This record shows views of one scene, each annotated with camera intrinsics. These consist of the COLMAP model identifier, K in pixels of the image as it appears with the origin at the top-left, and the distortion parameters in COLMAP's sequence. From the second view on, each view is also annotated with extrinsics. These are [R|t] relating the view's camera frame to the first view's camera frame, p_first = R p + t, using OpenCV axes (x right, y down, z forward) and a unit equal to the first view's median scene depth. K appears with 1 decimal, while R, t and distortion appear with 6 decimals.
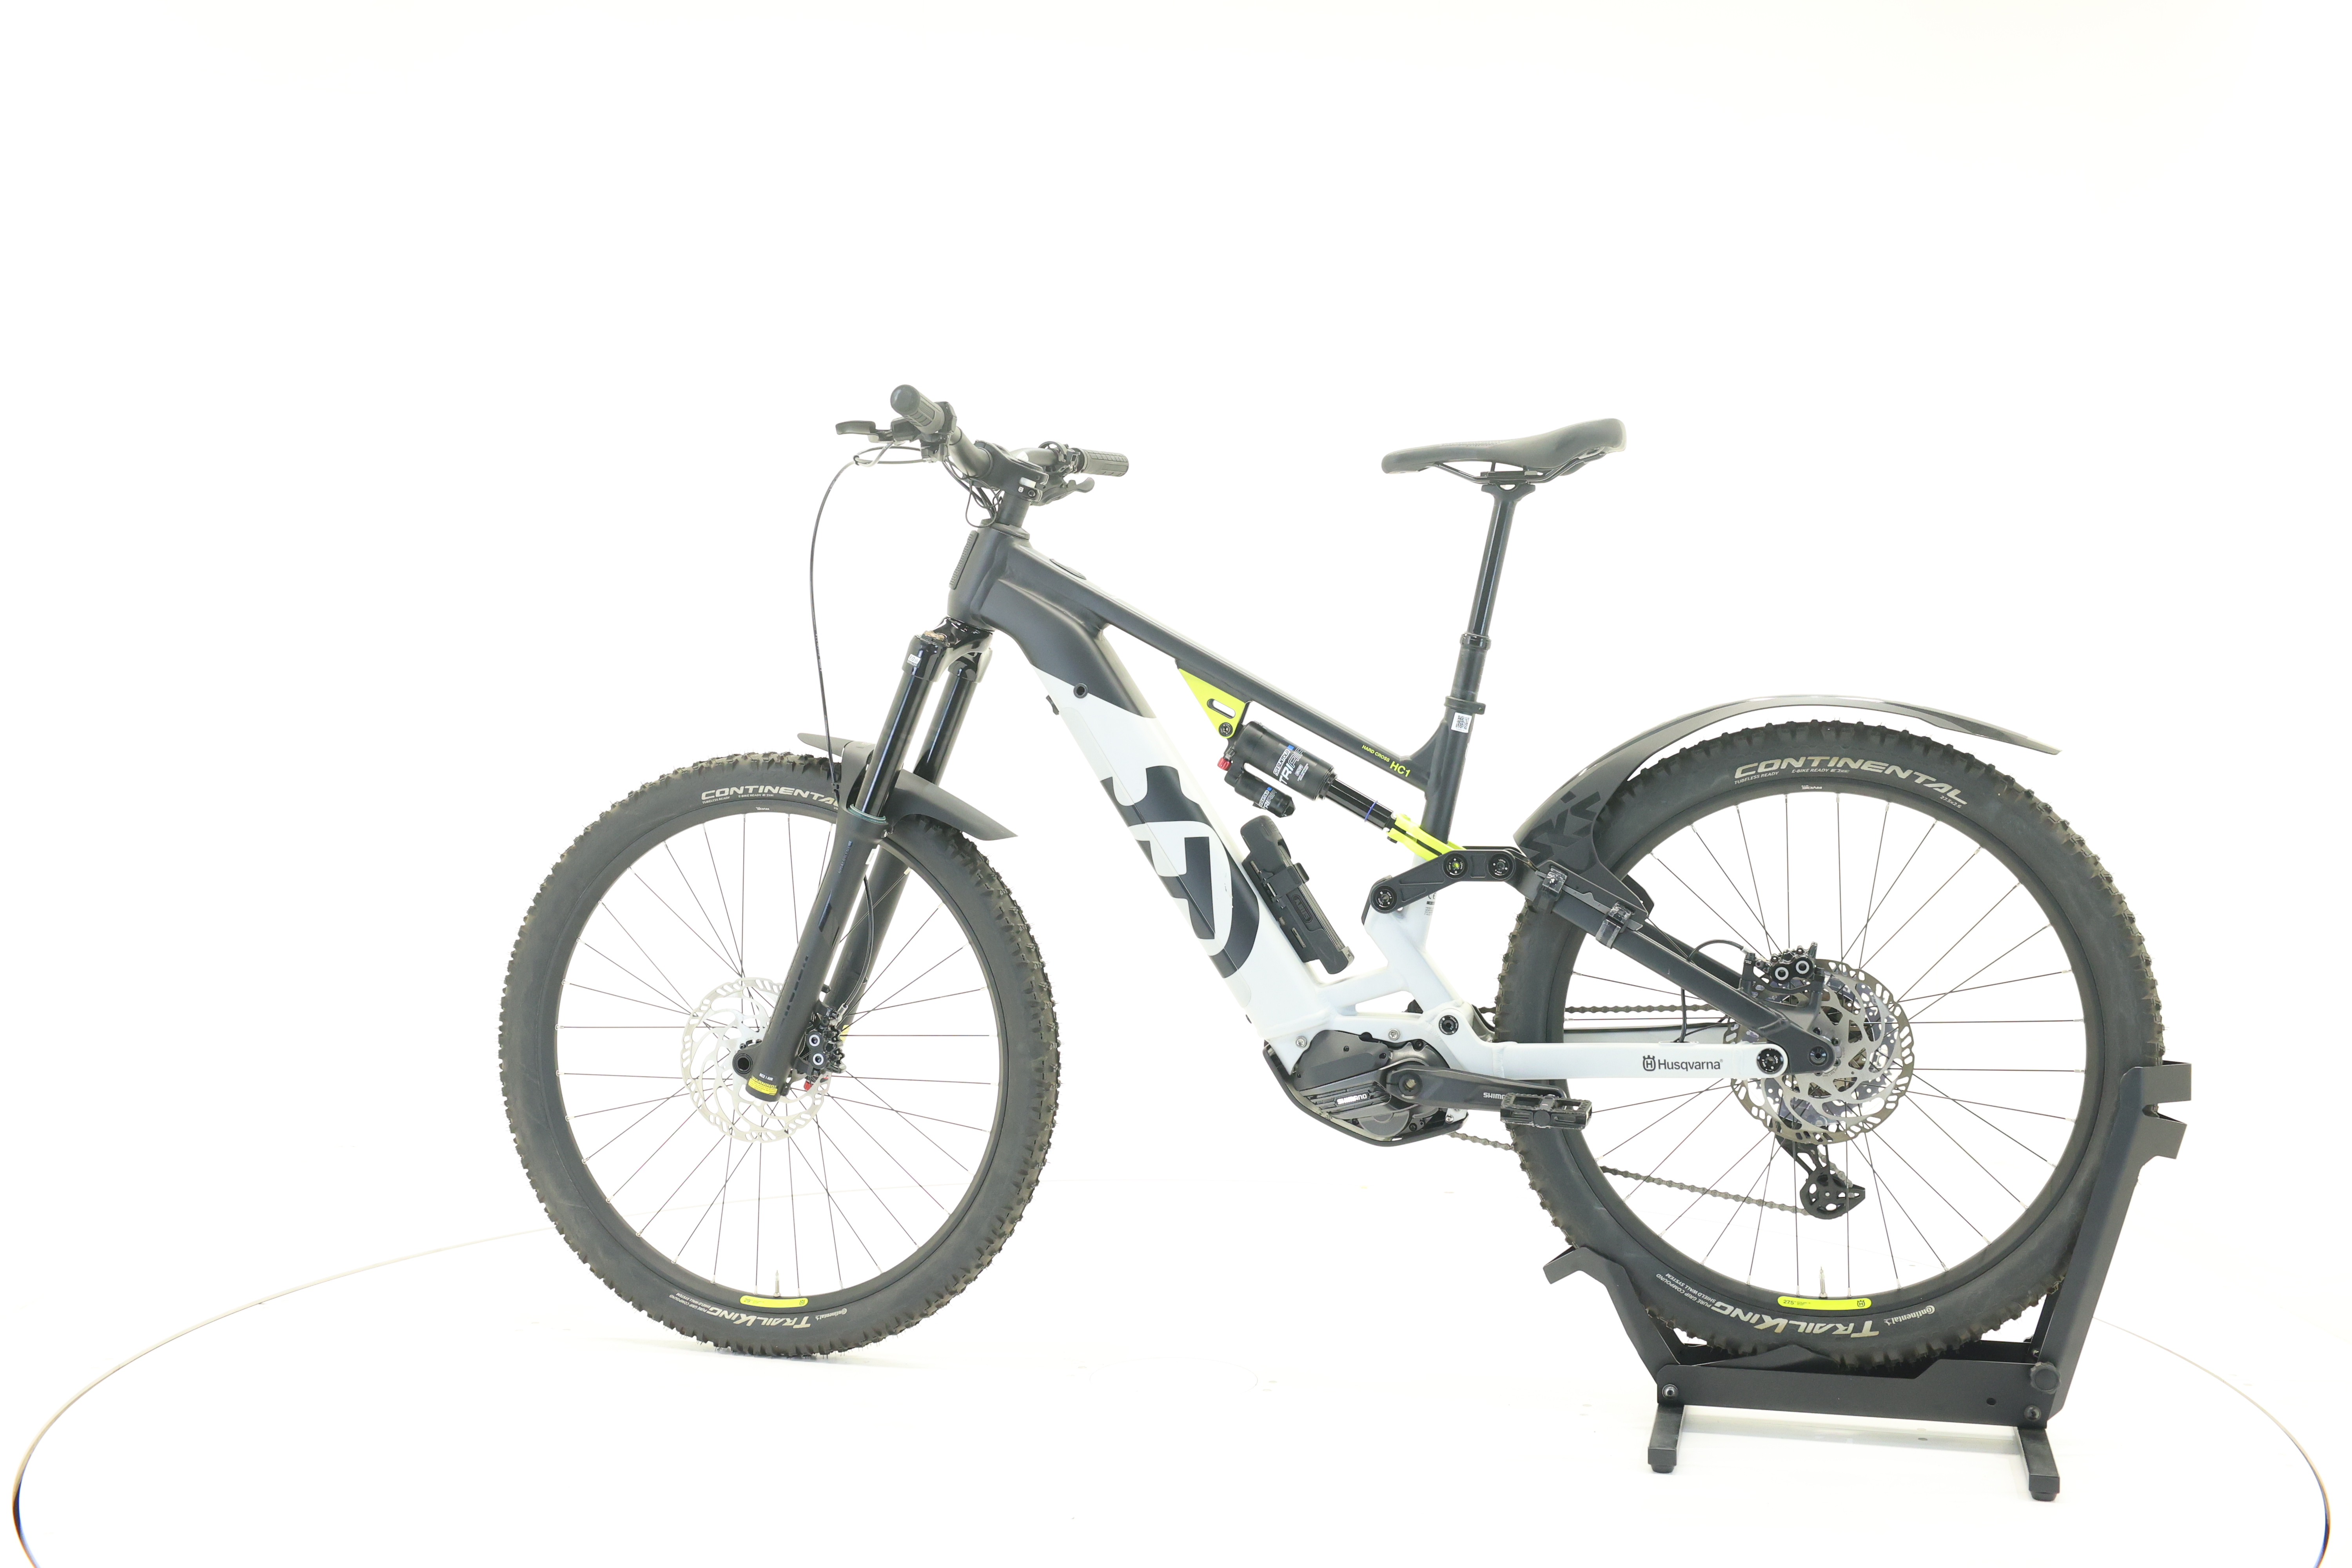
lens RADIAL K [[2505.5, 0, 1177.9], [0, 2505.5, 722.4], [0, 0, 1]] dist [-0.012671, 0.026414]
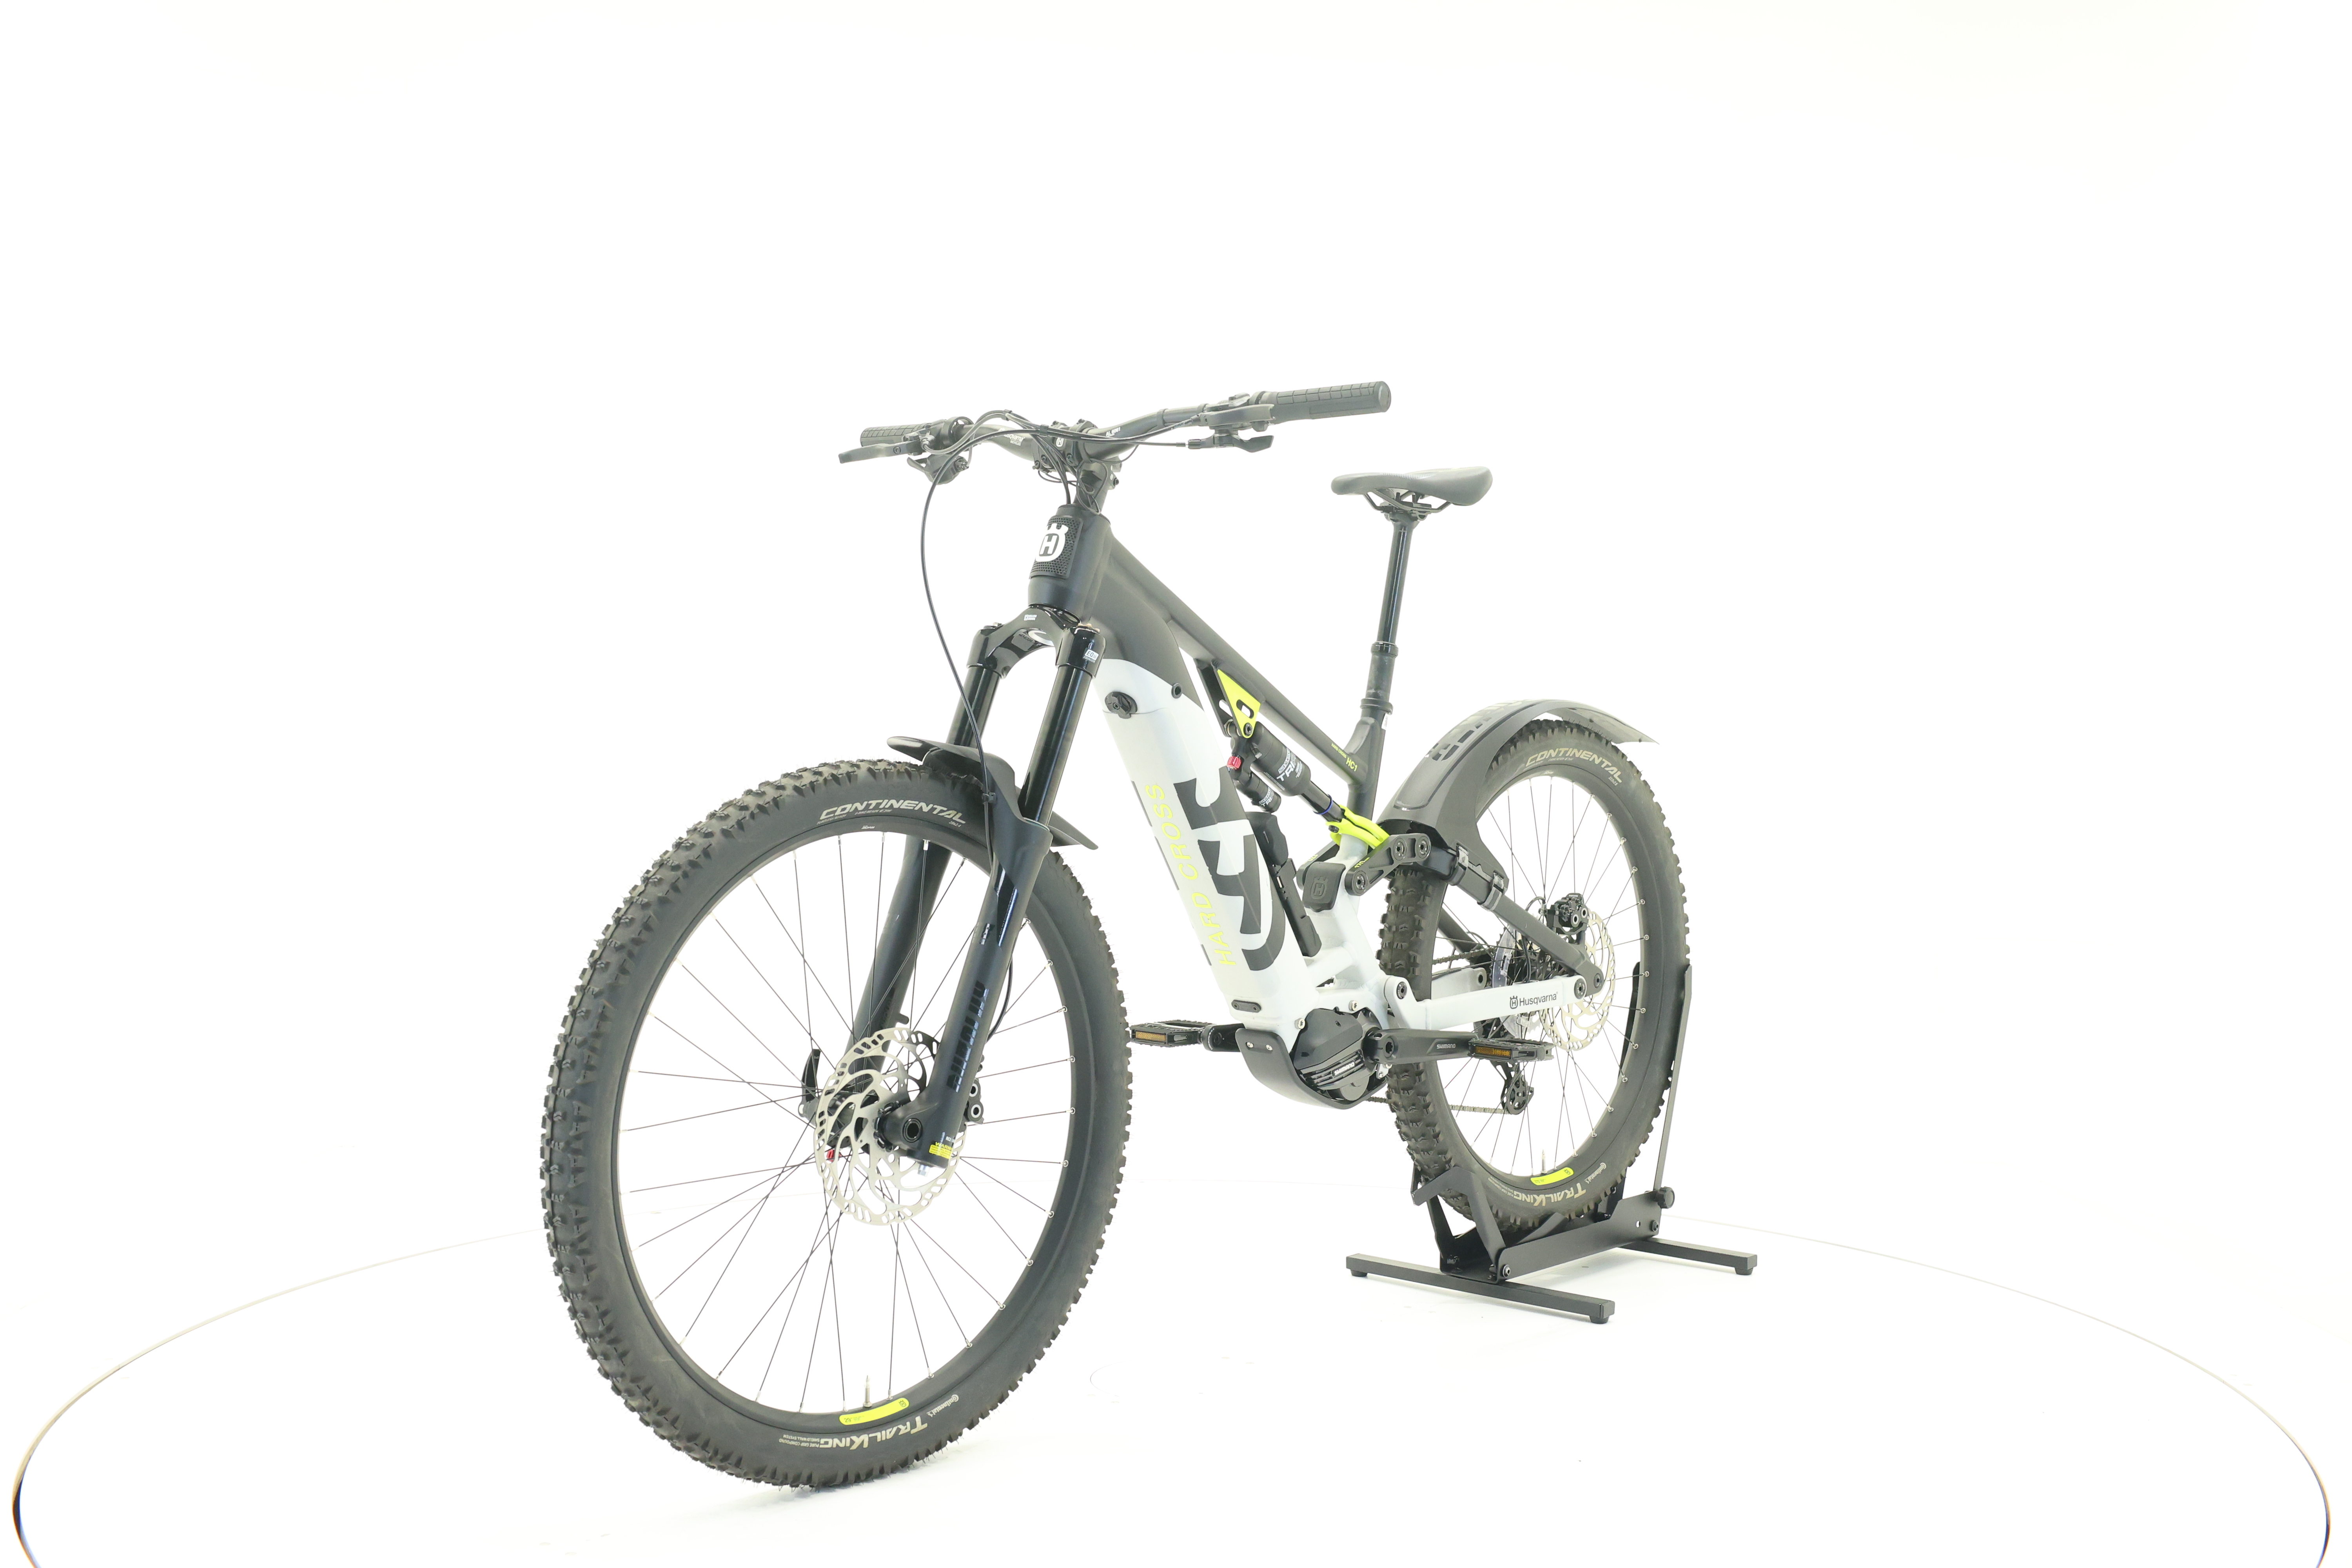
lens RADIAL K [[2505.5, 0, 1177.9], [0, 2505.5, 722.4], [0, 0, 1]] dist [-0.012671, 0.026414]
pose [[0.461226, -0.003884, 0.887274, -0.924020], [-0.002142, 0.999983, 0.005491, -0.005735], [-0.887280, -0.004434, 0.461210, 0.561300]]
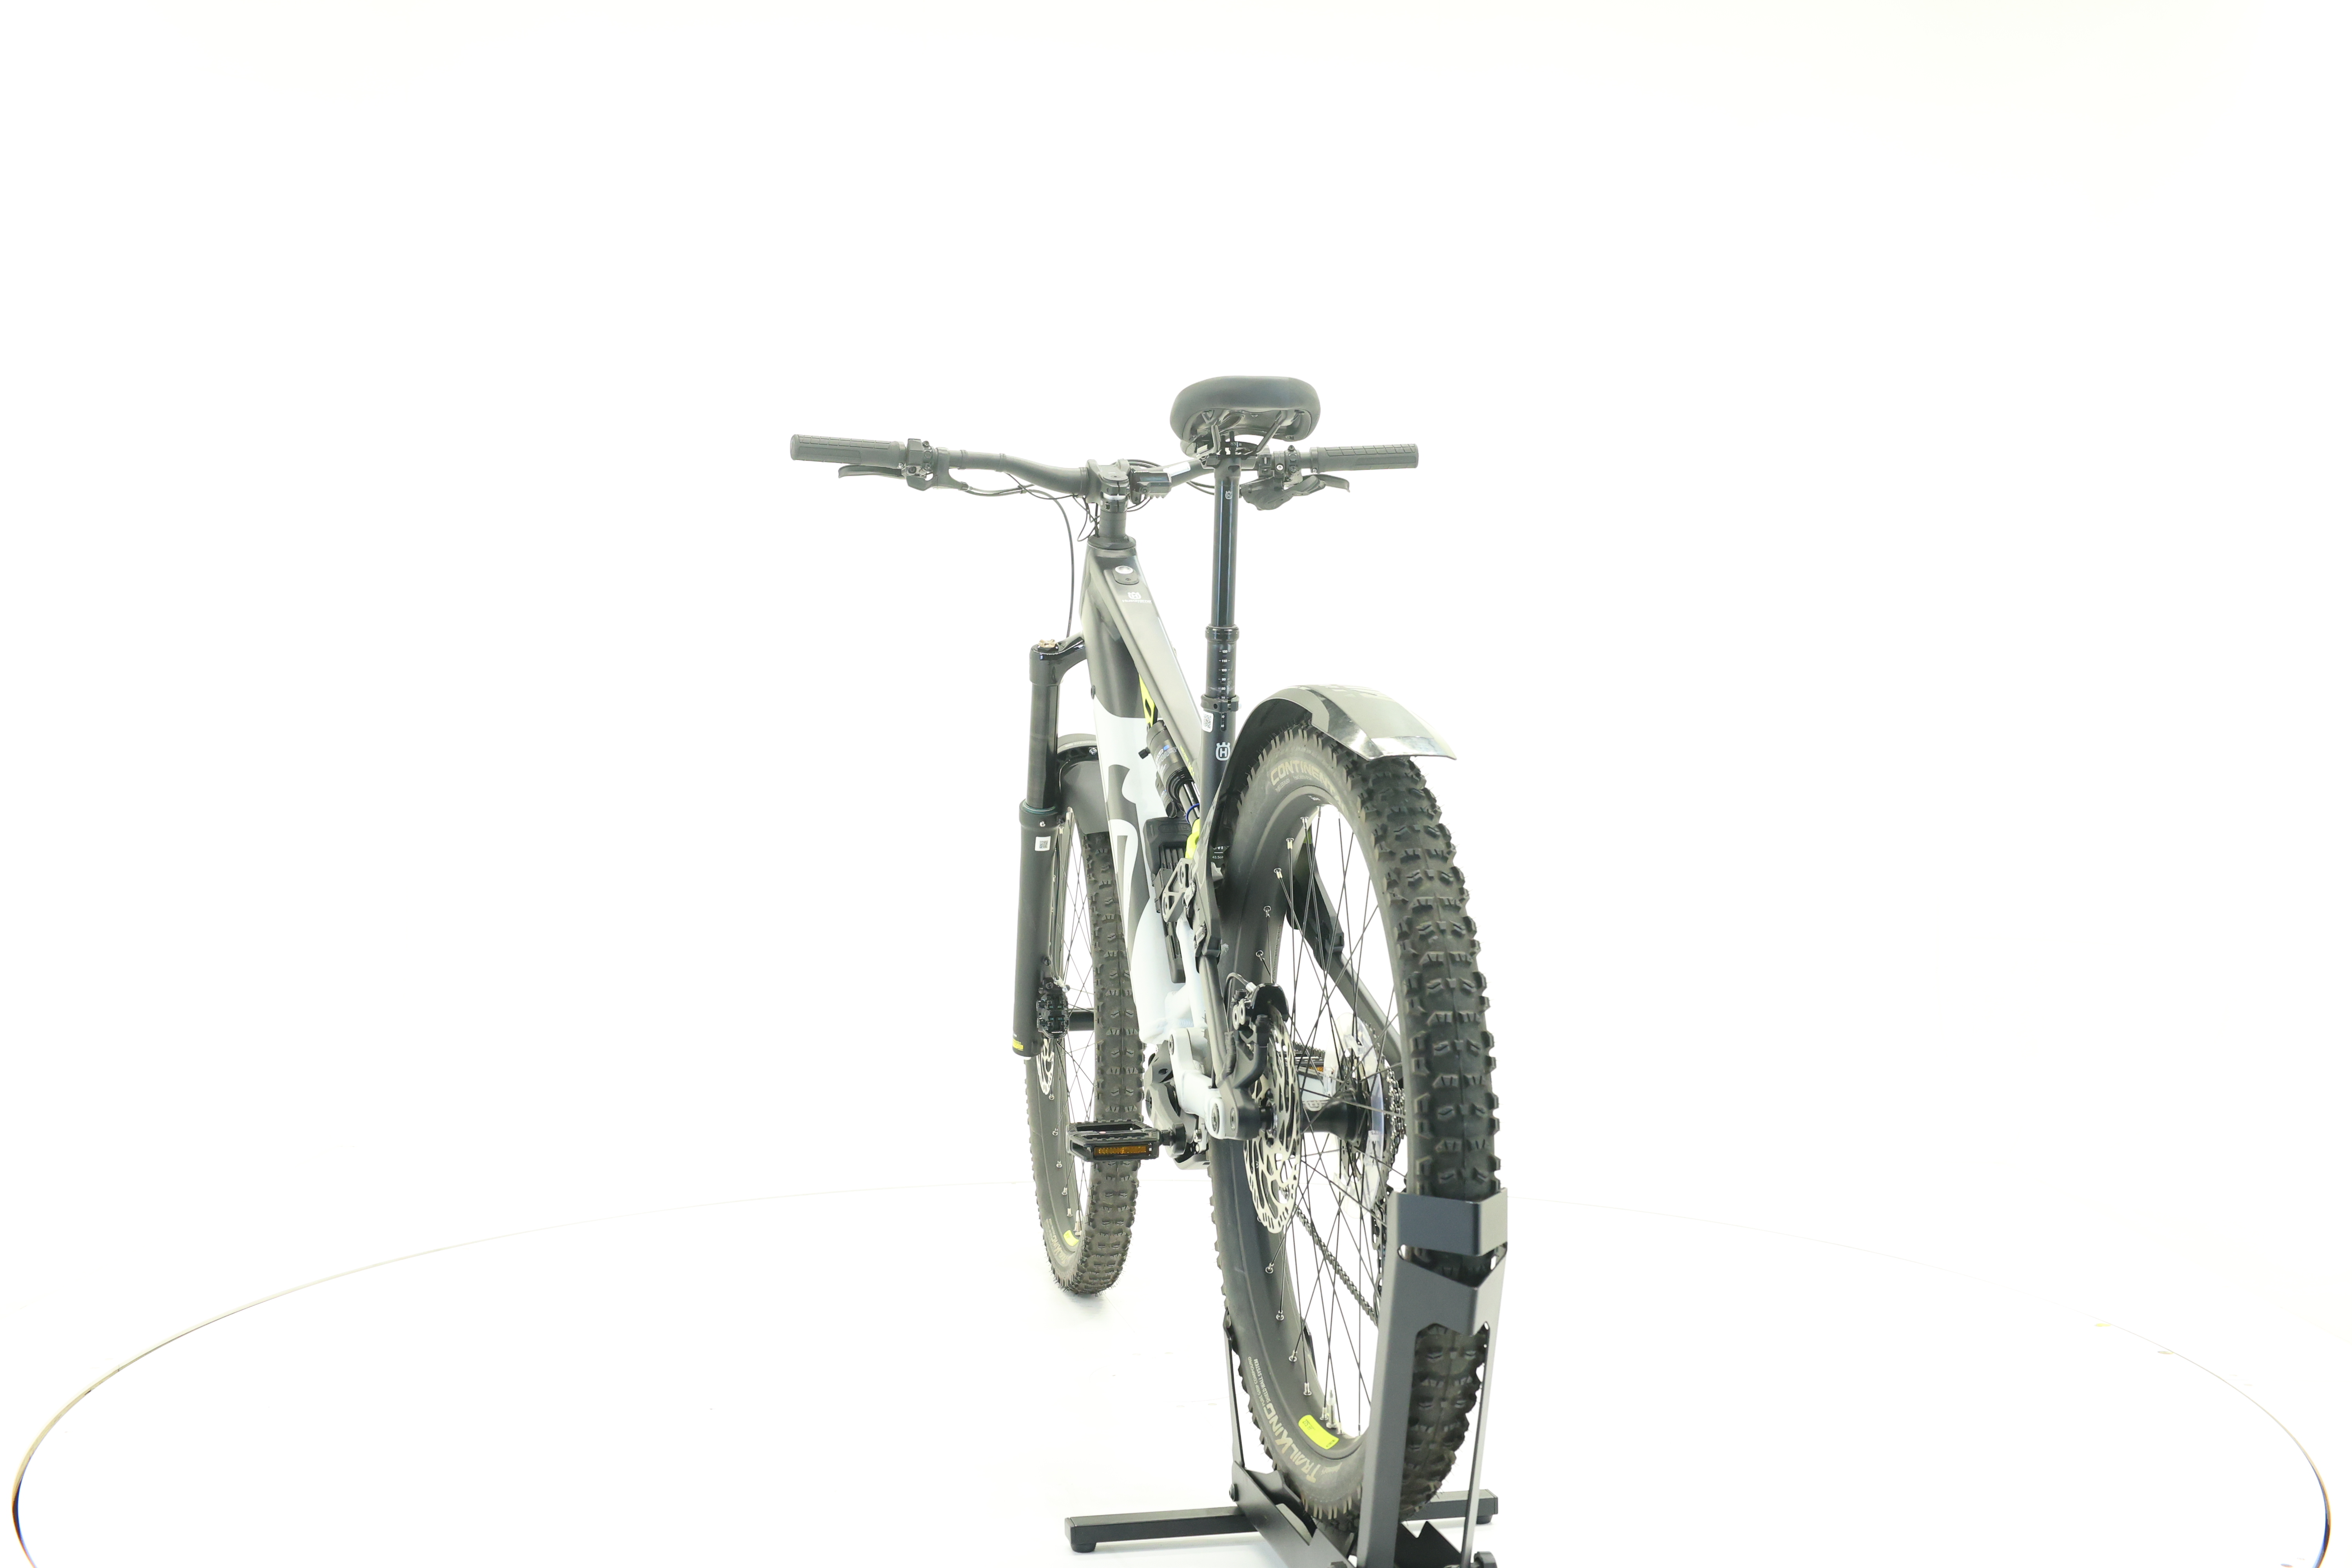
lens RADIAL K [[2505.5, 0, 1177.9], [0, 2505.5, 722.4], [0, 0, 1]] dist [-0.012671, 0.026414]
pose [[0.459139, -0.003324, -0.888358, 0.925148], [-0.003723, 0.999977, -0.005666, 0.005841], [0.888357, 0.005909, 0.459116, 0.563810]]
